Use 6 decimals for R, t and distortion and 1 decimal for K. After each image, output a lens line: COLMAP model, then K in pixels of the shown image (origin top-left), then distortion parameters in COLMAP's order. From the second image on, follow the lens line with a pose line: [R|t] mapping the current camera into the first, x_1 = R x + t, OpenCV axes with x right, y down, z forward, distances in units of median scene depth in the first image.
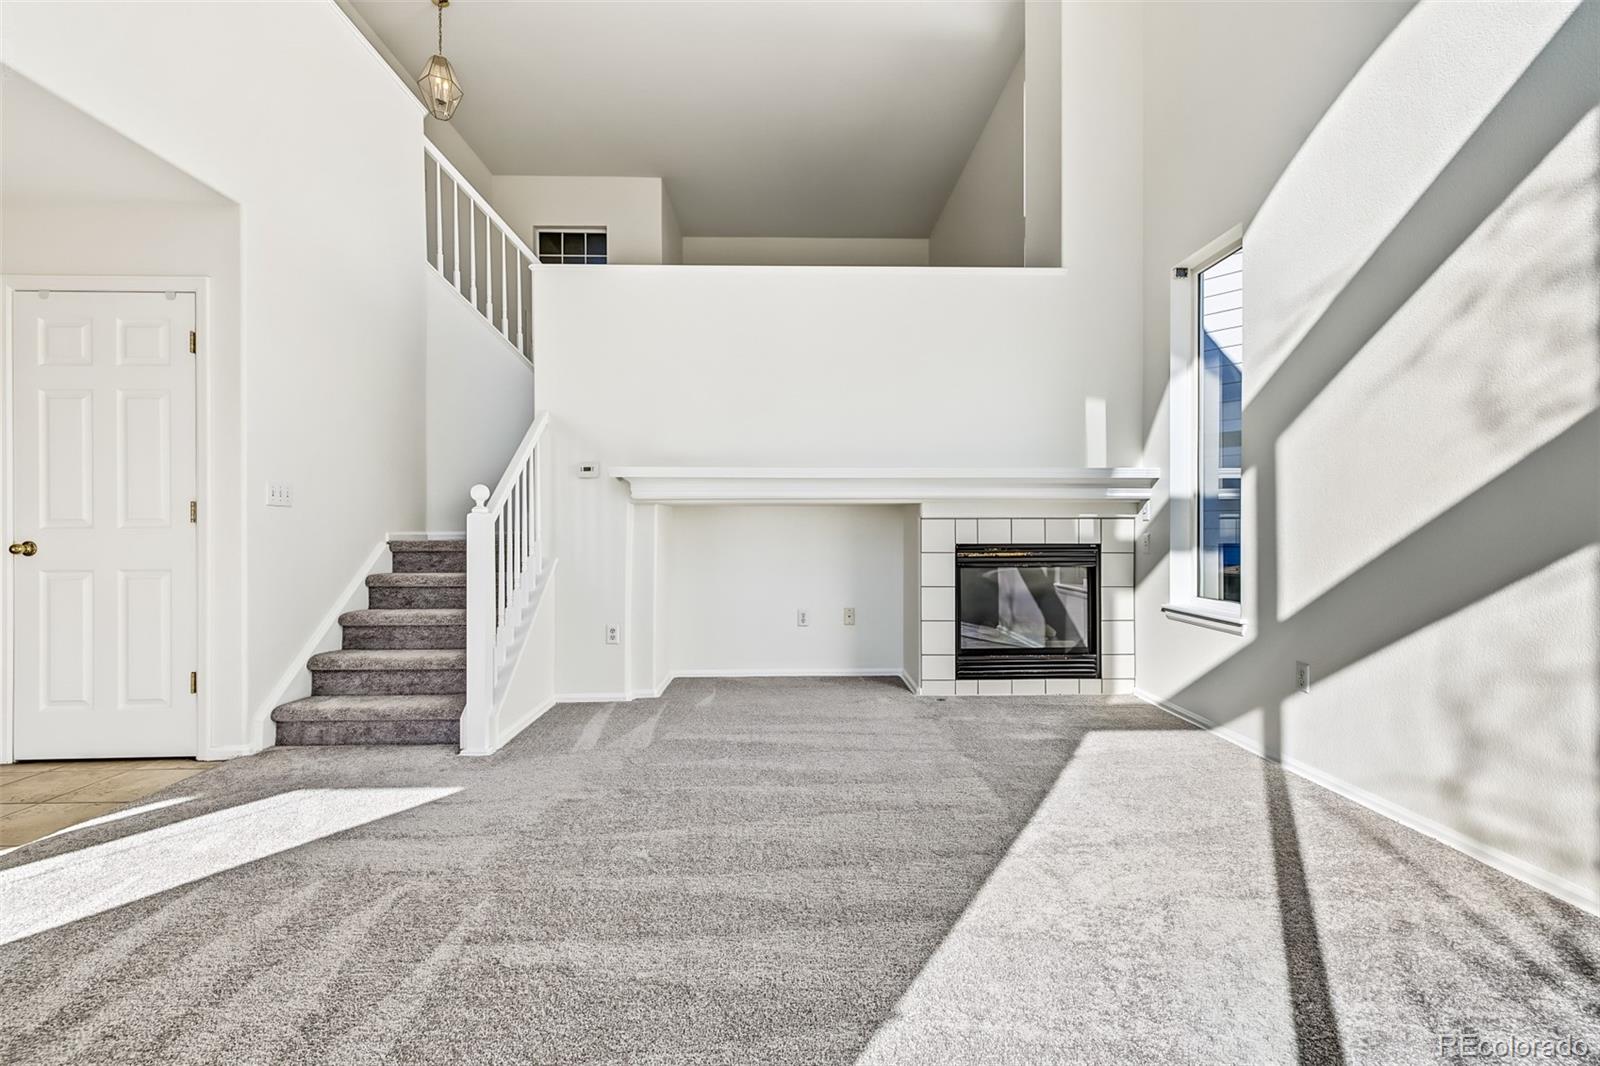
lens RADIAL K [[670.0, 0, 798.5], [0, 670.0, 529.5], [0, 0, 1]] dist [0.010604, -0.003138]
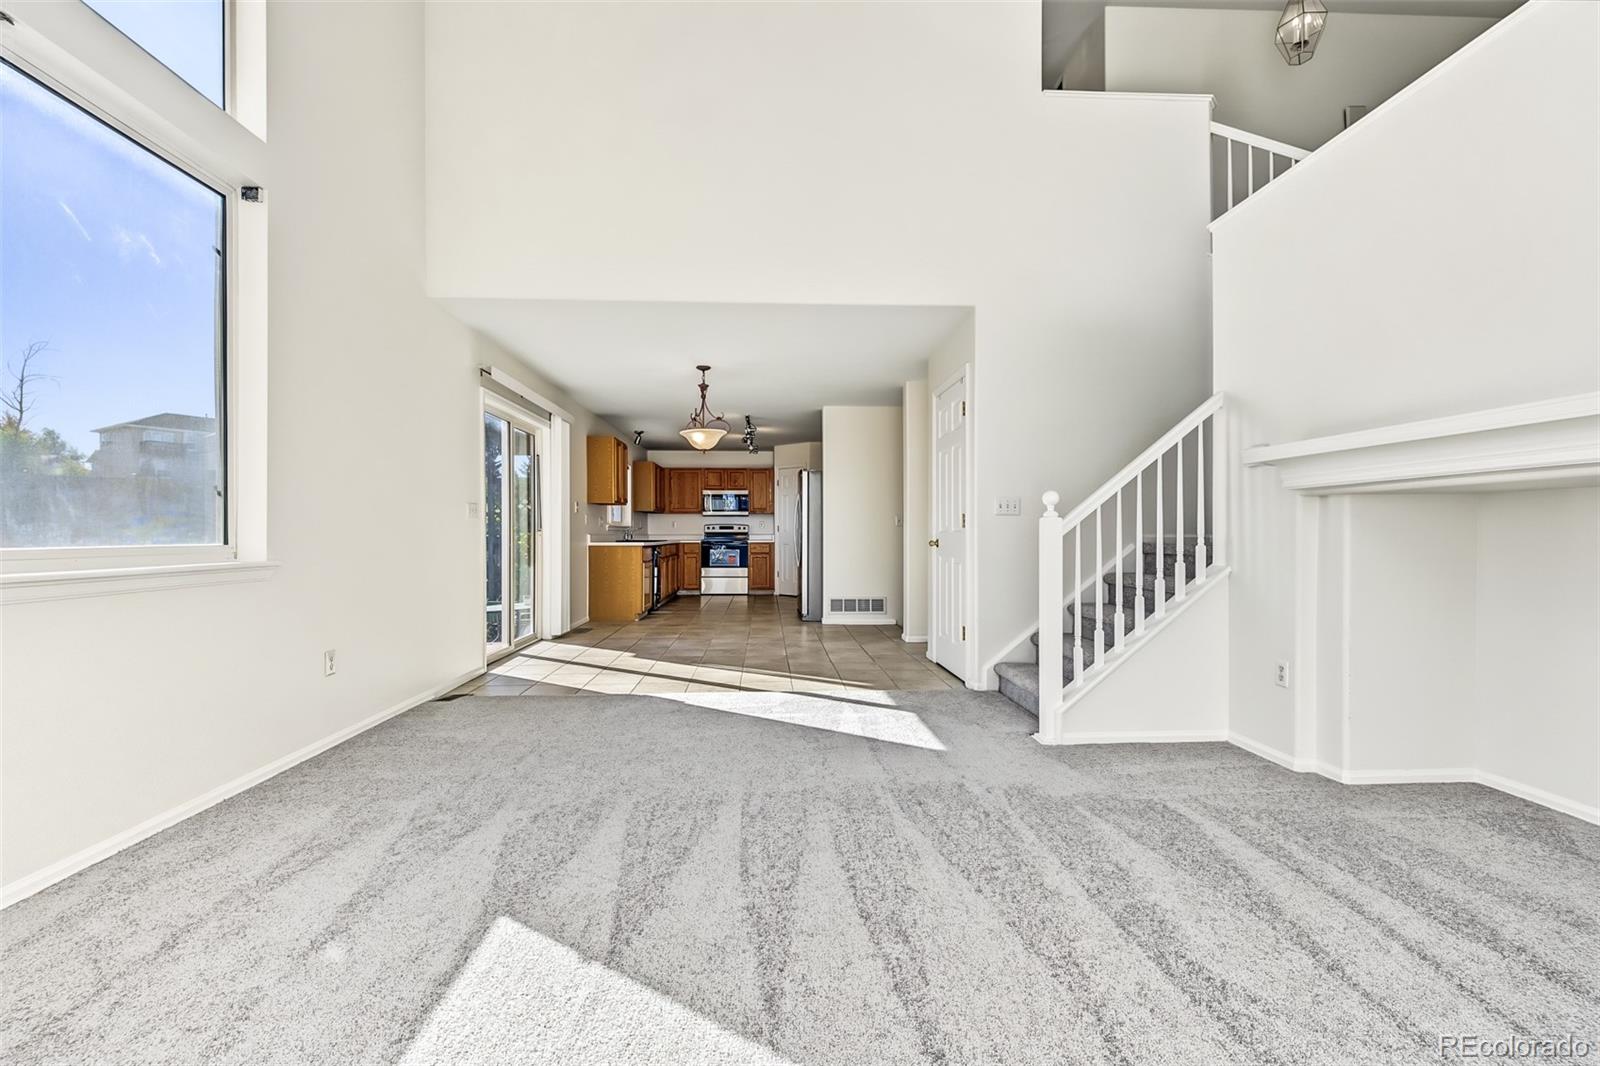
lens RADIAL K [[670.0, 0, 803.4], [0, 670.0, 532.1], [0, 0, 1]] dist [0.010604, -0.003138]
pose [[0.033887, 0.000383, -0.999426, 0.459985], [0.002409, 0.999997, 0.000465, -0.001726], [0.999423, -0.002424, 0.033886, 0.455609]]
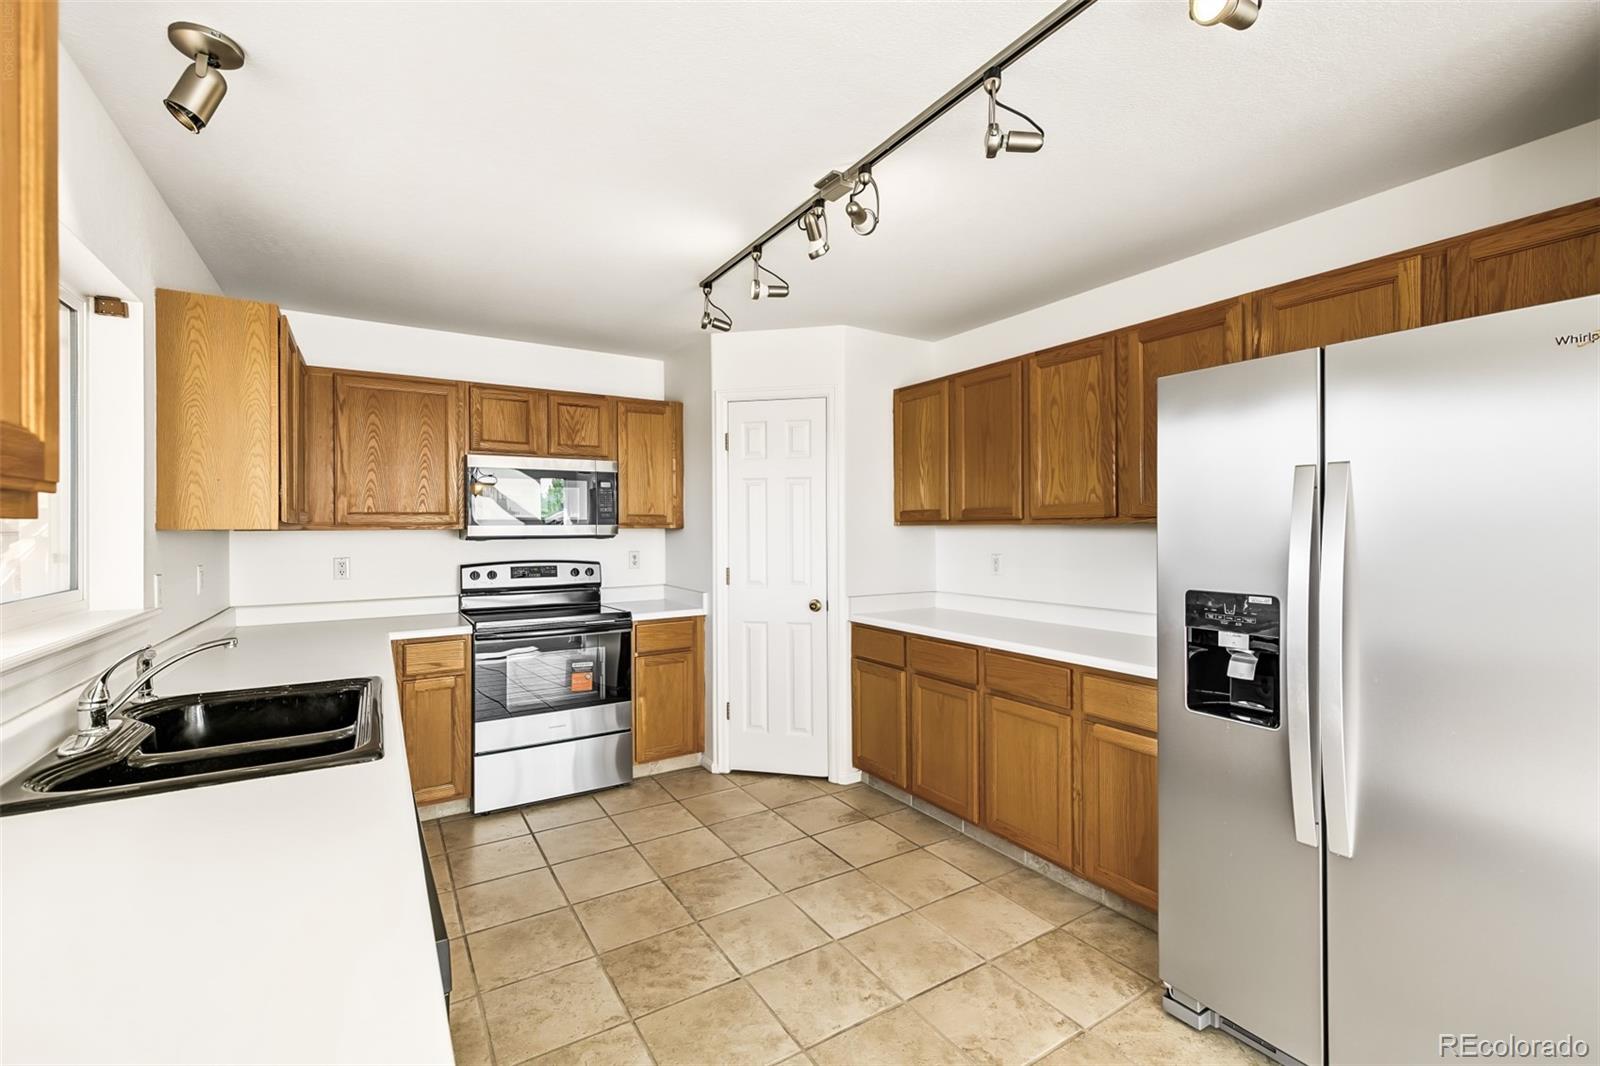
lens RADIAL K [[670.0, 0, 795.4], [0, 670.0, 528.7], [0, 0, 1]] dist [0.010604, -0.003138]
pose [[0.514918, 0.000736, -0.857239, -1.507320], [0.004956, 0.999980, 0.003836, -0.087852], [0.857225, -0.006223, 0.514904, 0.029386]]
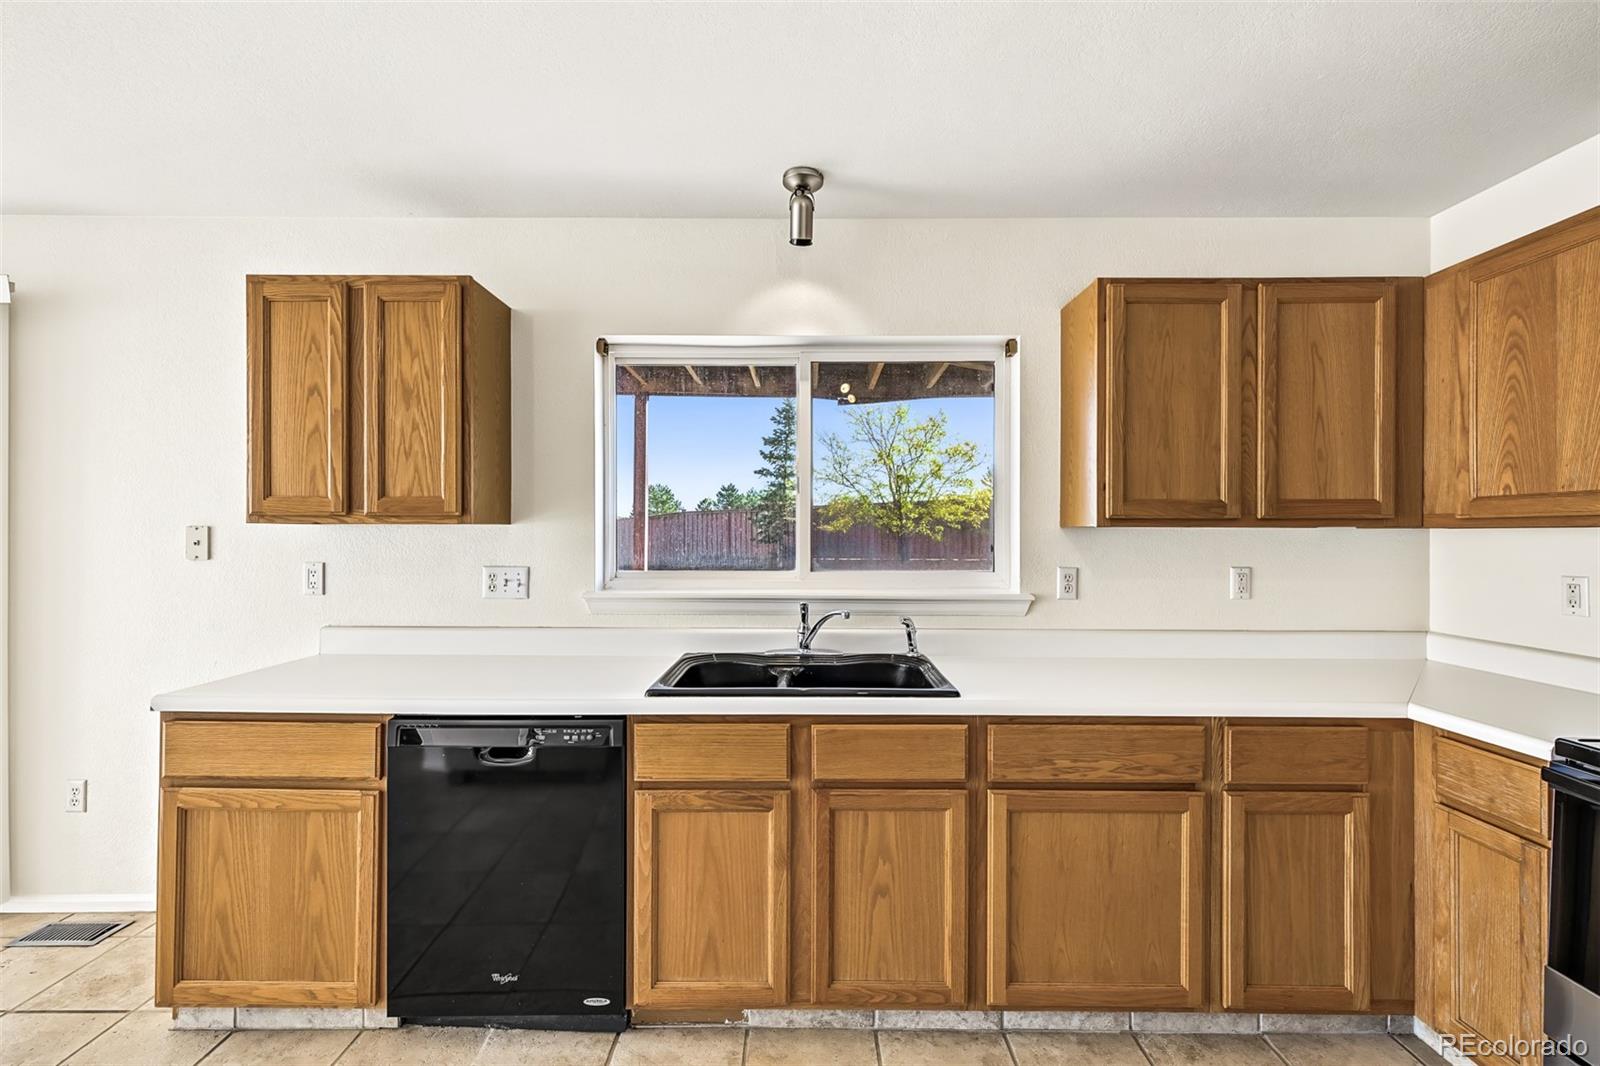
lens RADIAL K [[670.0, 0, 789.9], [0, 670.0, 533.1], [0, 0, 1]] dist [0.010604, -0.003138]
pose [[-0.999947, 0.002901, 0.009845, -2.009050], [0.002915, 0.999995, 0.001447, -0.083400], [-0.009841, 0.001475, -0.999950, 0.484088]]
